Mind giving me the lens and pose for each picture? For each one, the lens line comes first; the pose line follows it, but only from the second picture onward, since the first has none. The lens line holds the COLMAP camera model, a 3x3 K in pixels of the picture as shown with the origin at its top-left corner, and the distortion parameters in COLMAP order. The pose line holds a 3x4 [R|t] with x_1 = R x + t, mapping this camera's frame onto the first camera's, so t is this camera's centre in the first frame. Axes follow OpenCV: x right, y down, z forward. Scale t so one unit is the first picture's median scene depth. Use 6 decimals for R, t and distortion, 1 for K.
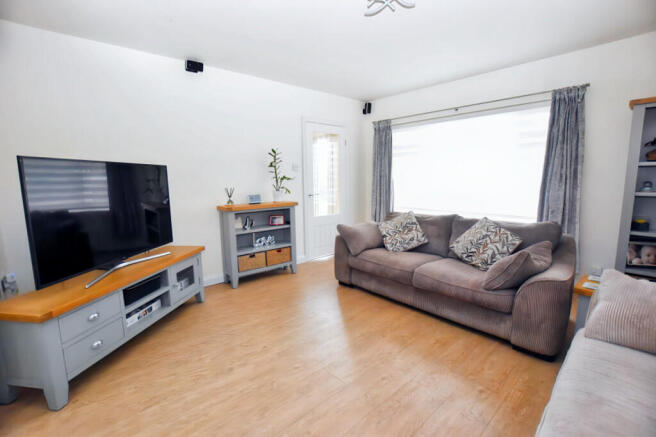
lens RADIAL K [[304.7, 0, 328.0], [0, 304.7, 218.5], [0, 0, 1]] dist [-0.030964, 0.009963]
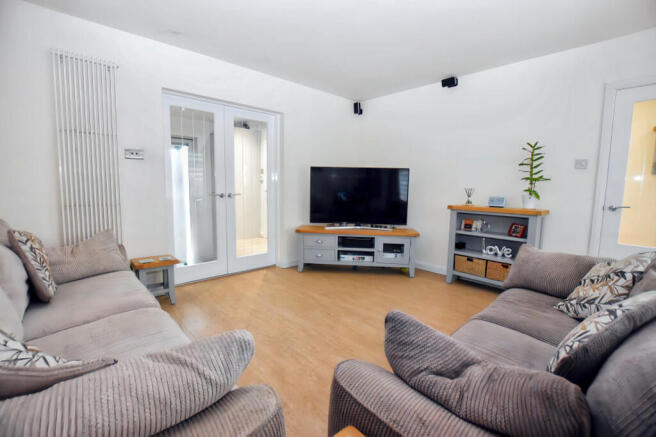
lens RADIAL K [[304.7, 0, 328.0], [0, 304.7, 218.5], [0, 0, 1]] dist [-0.030964, 0.009963]
pose [[-0.011461, 0.123418, -0.992289, 0.679058], [-0.148801, 0.981094, 0.123745, -0.054224], [0.988801, 0.149072, 0.007120, 0.524246]]
